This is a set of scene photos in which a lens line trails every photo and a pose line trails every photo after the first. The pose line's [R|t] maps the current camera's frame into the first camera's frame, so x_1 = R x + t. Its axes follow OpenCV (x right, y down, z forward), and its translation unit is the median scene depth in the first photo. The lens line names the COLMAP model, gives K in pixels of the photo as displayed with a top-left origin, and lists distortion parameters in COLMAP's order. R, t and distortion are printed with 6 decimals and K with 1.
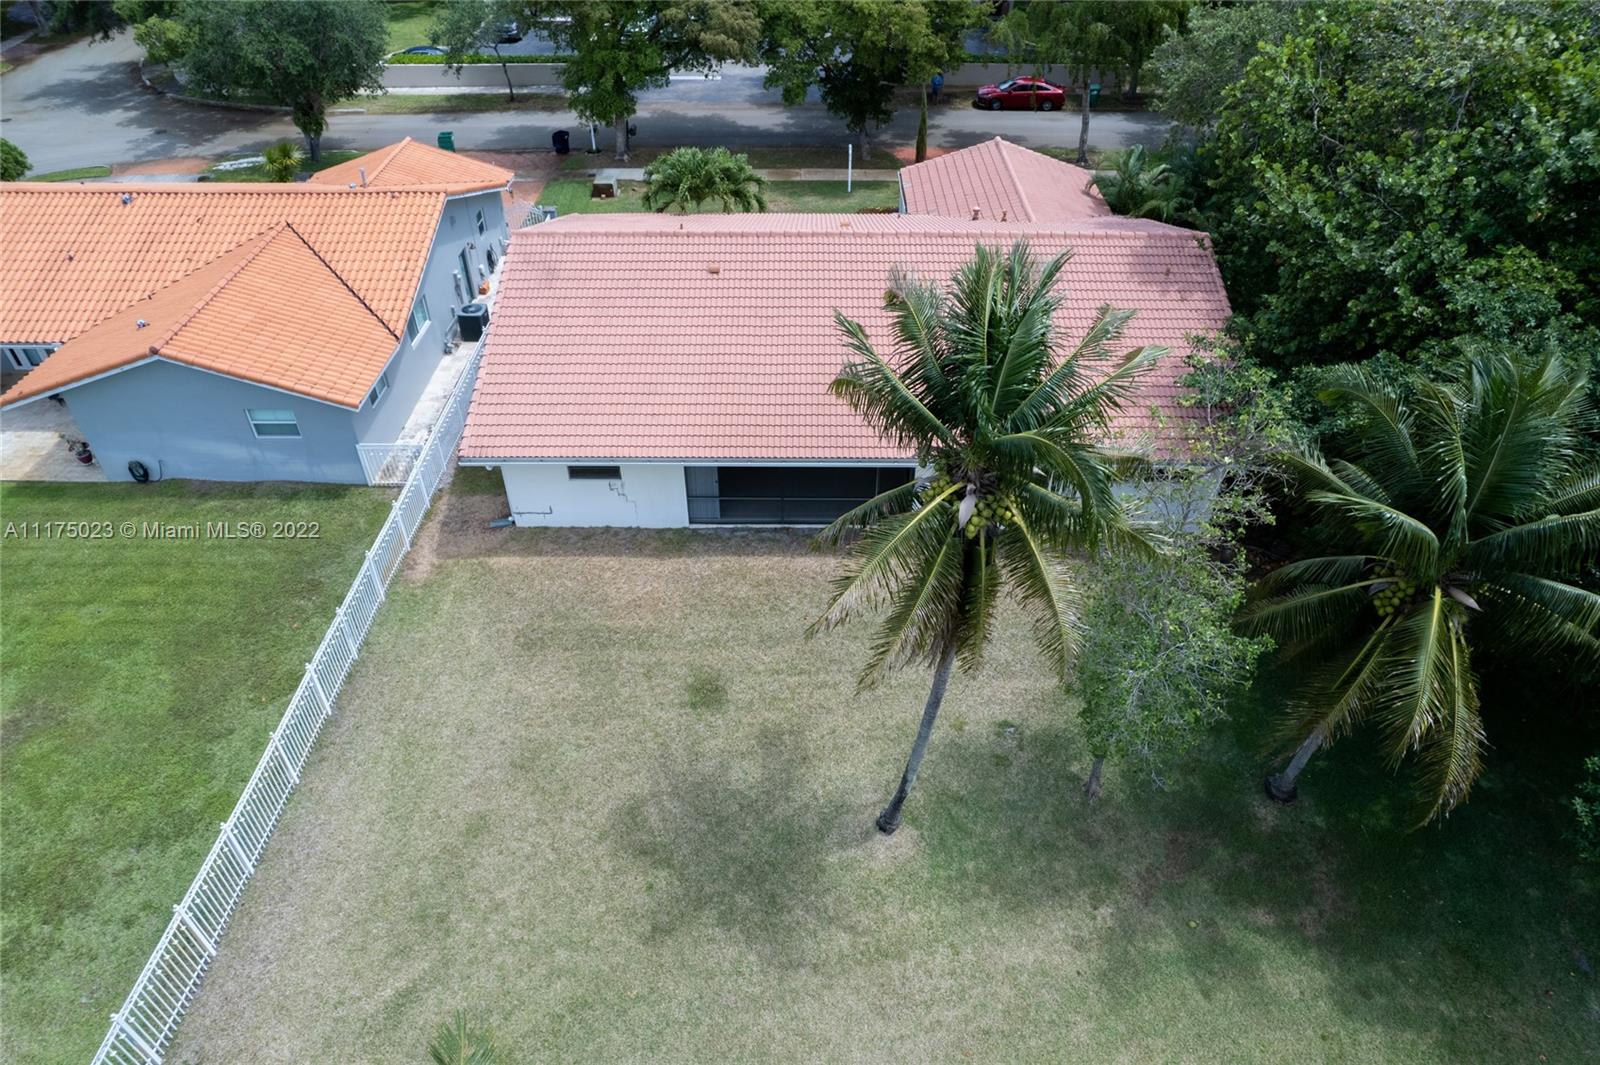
lens RADIAL K [[1031.6, 0, 832.4], [0, 1031.6, 539.7], [0, 0, 1]] dist [-0.059230, 0.058870]
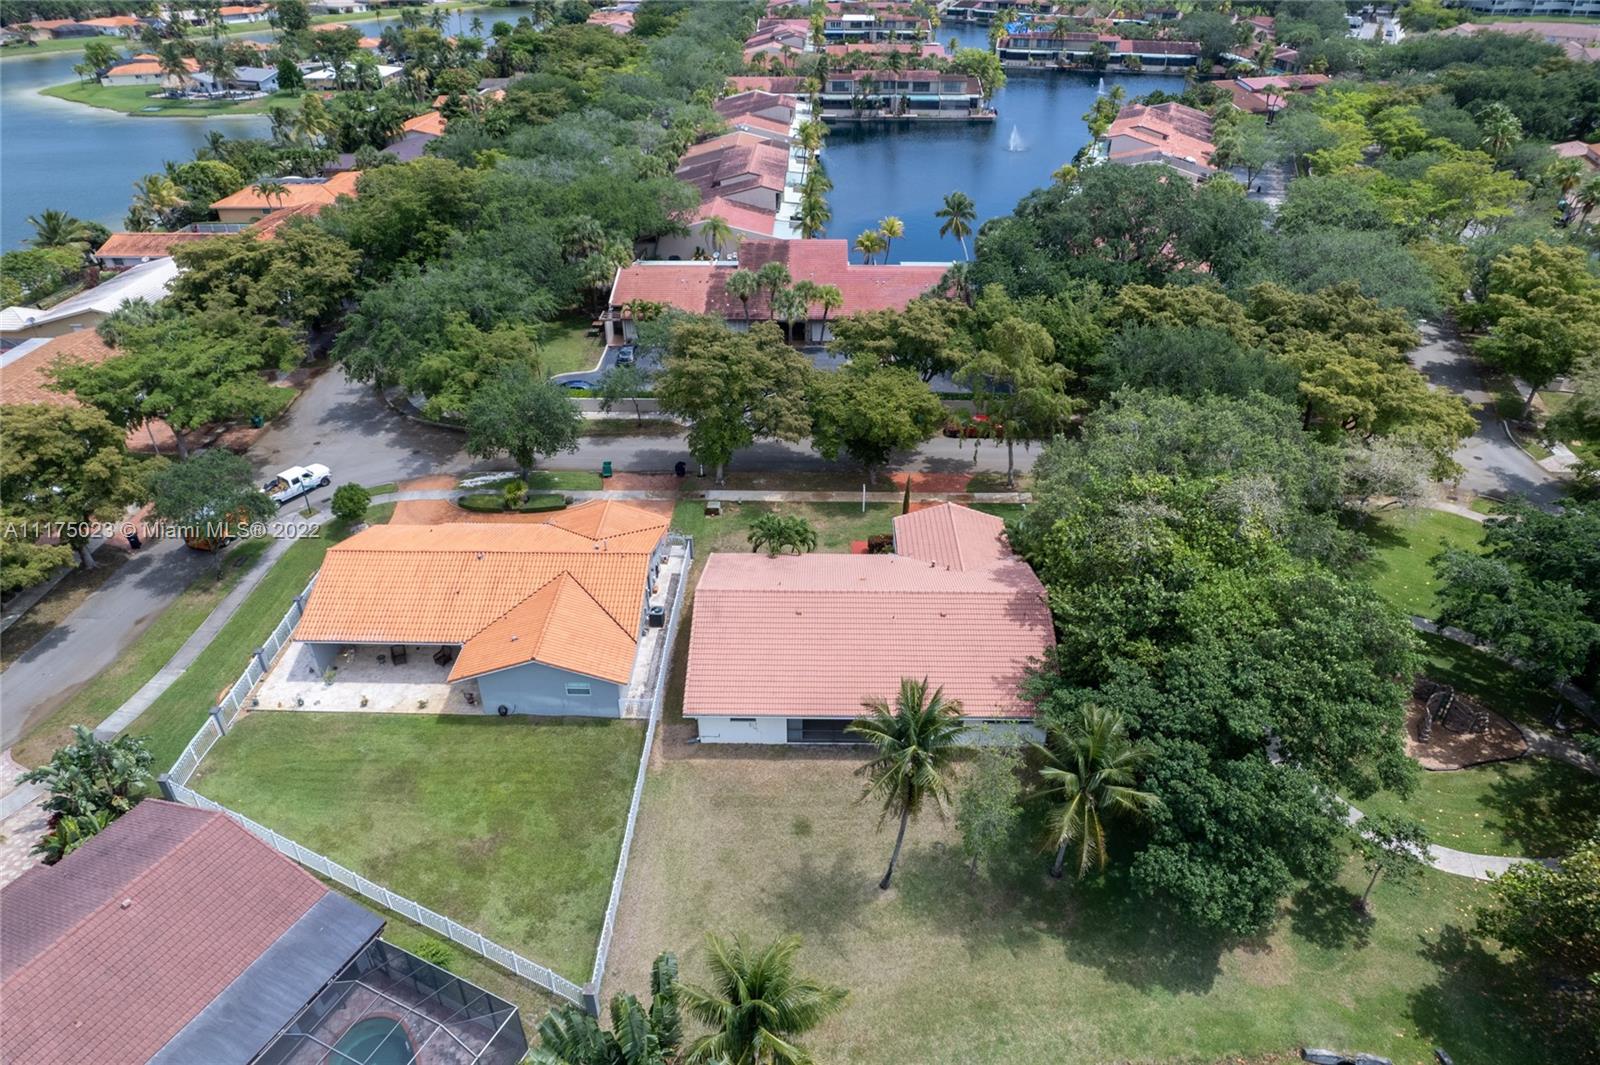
lens RADIAL K [[1012.9, 0, 838.5], [0, 1012.9, 579.2], [0, 0, 1]] dist [-0.051274, 0.056867]
pose [[0.999978, 0.006060, 0.002812, -0.047106], [-0.005800, 0.996391, -0.084681, -0.170298], [-0.003315, 0.084662, 0.996404, -1.028834]]
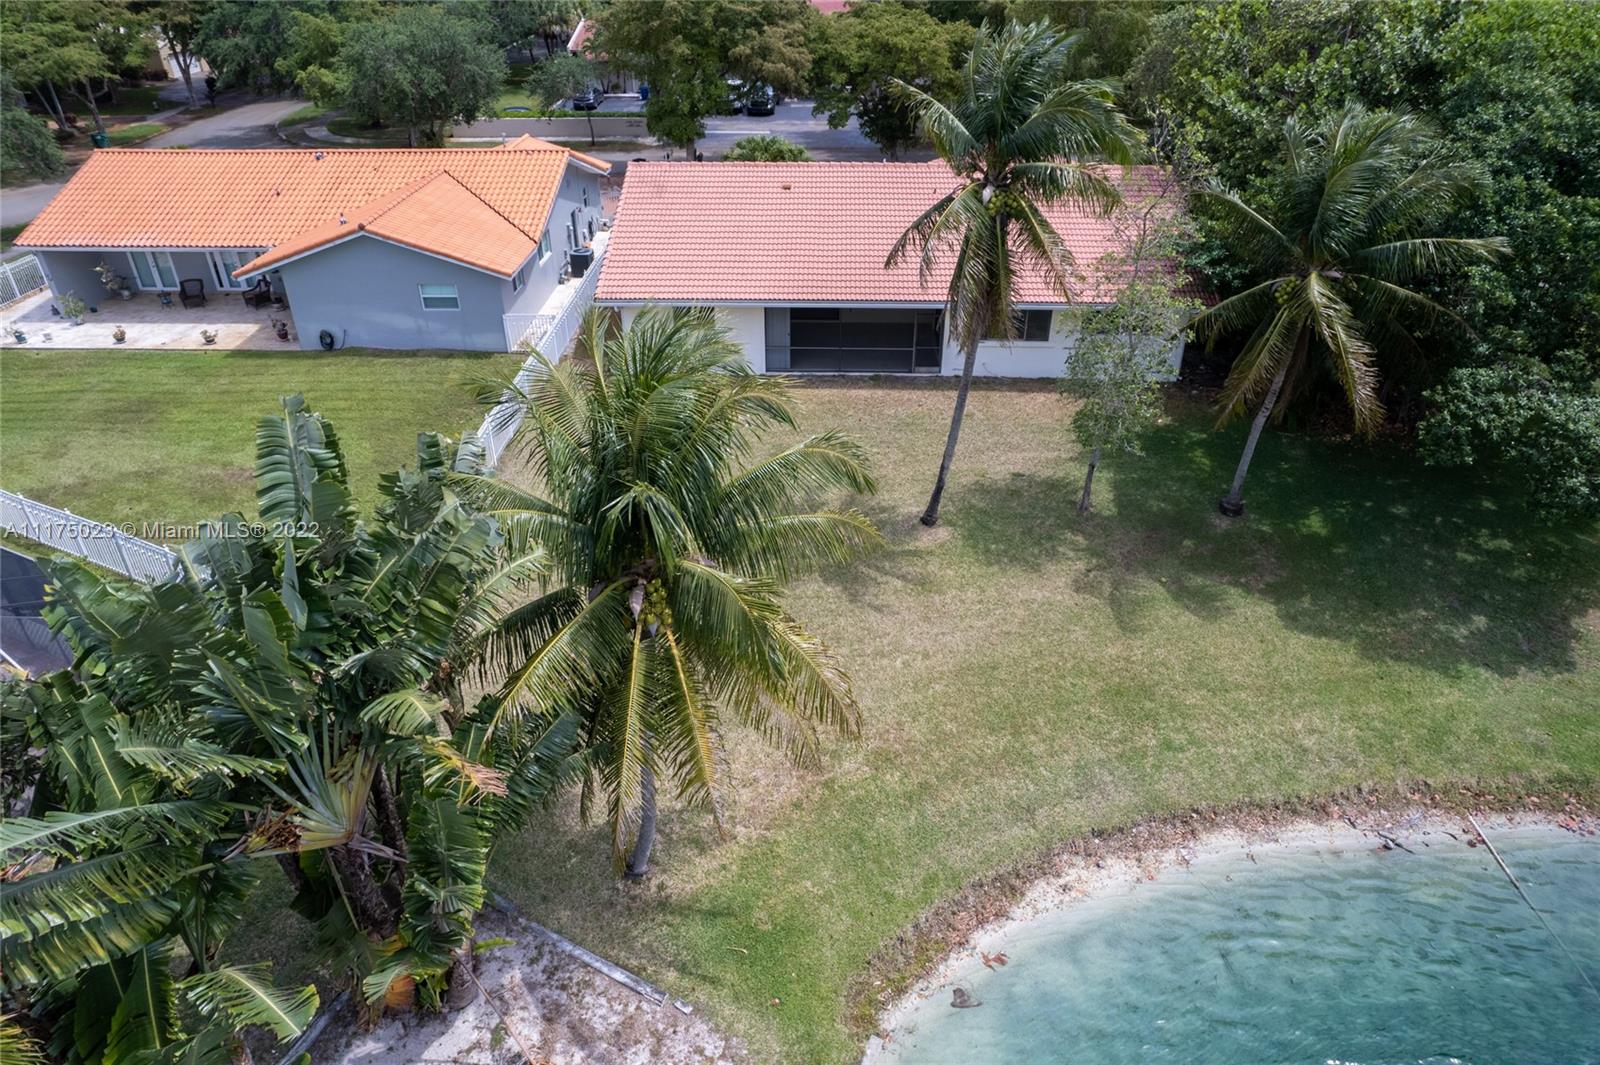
lens RADIAL K [[1031.6, 0, 832.4], [0, 1031.6, 539.7], [0, 0, 1]] dist [-0.059230, 0.058870]
pose [[0.999865, 0.008105, -0.014266, -0.038743], [-0.009845, 0.991924, -0.126451, 0.358161], [0.013126, 0.126574, 0.991870, -0.230926]]
